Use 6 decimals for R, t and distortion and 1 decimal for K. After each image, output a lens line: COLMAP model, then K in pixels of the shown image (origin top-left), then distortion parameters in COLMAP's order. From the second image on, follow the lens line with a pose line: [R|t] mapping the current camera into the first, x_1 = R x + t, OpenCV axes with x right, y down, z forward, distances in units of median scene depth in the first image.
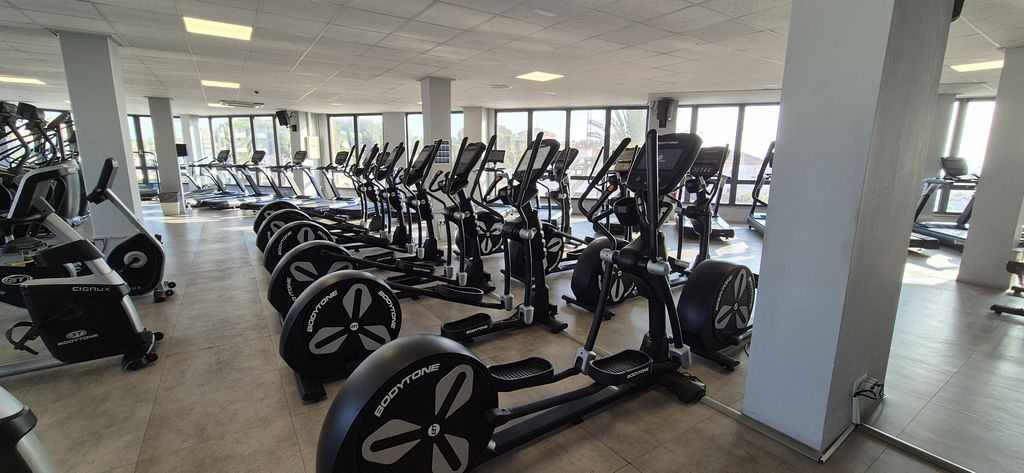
lens RADIAL K [[419.3, 0, 513.3], [0, 419.3, 237.1], [0, 0, 1]] dist [-0.000737, 0.000876]
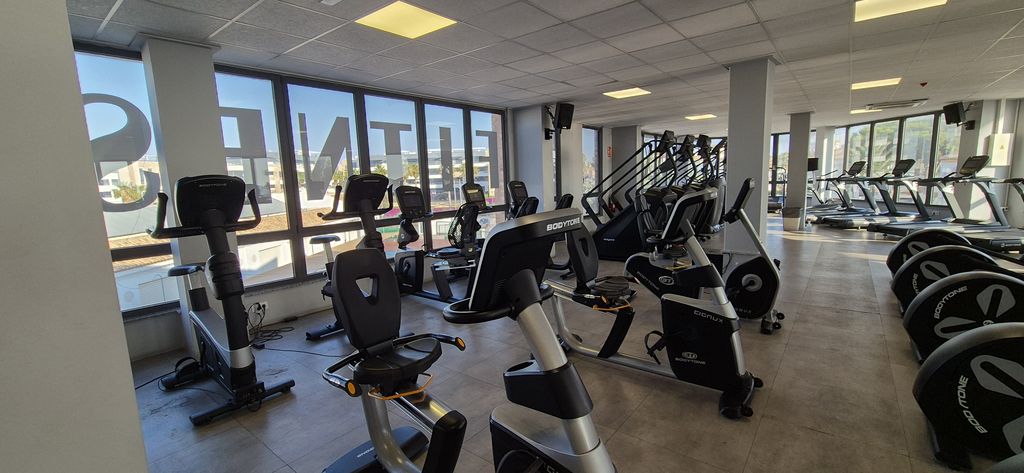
lens RADIAL K [[419.3, 0, 513.3], [0, 419.3, 237.1], [0, 0, 1]] dist [-0.000737, 0.000876]
pose [[0.299959, 0.112442, -0.947302, -0.082074], [-0.137727, 0.987730, 0.073630, -0.023081], [0.943957, 0.108383, 0.311765, 0.085163]]
